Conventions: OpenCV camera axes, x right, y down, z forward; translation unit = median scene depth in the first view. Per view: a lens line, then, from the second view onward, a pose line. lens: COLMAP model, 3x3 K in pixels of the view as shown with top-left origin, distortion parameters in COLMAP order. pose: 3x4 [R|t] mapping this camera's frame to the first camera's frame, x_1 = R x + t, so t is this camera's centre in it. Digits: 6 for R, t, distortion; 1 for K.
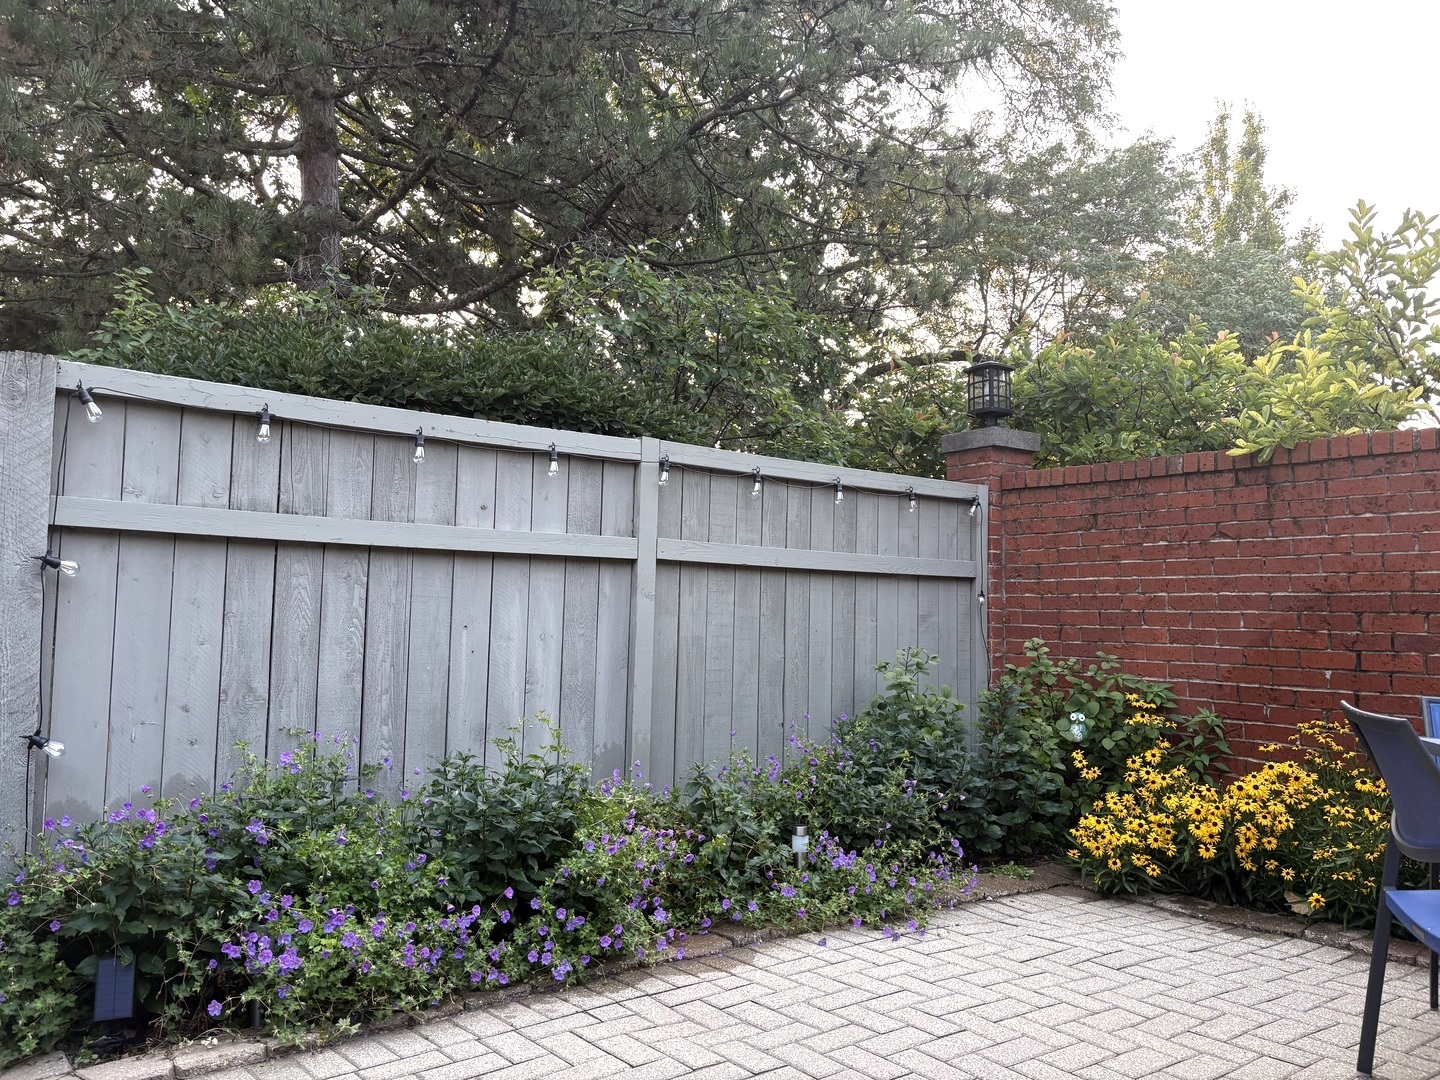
lens RADIAL K [[1094.9, 0, 727.0], [0, 1094.9, 535.6], [0, 0, 1]] dist [0.050791, -0.054646]
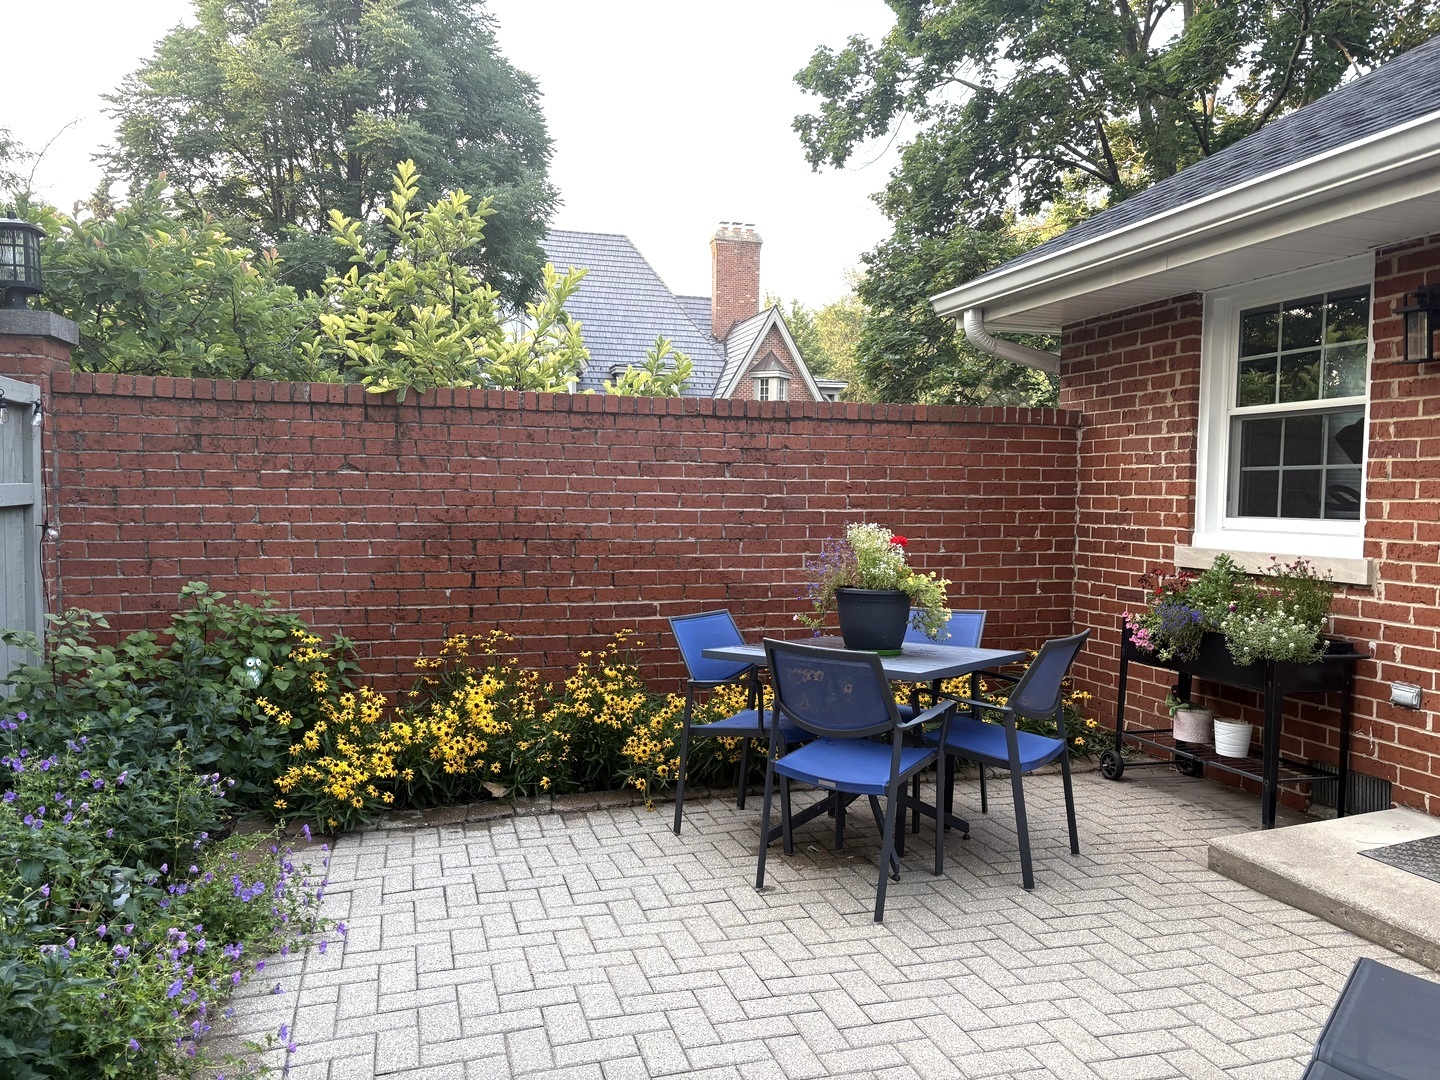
lens RADIAL K [[1094.9, 0, 726.2], [0, 1094.9, 546.8], [0, 0, 1]] dist [0.050791, -0.054646]
pose [[0.355613, -0.064129, 0.932431, -0.497839], [-0.072408, 0.992755, 0.095893, -0.063774], [-0.931824, -0.101616, 0.348393, 0.376891]]
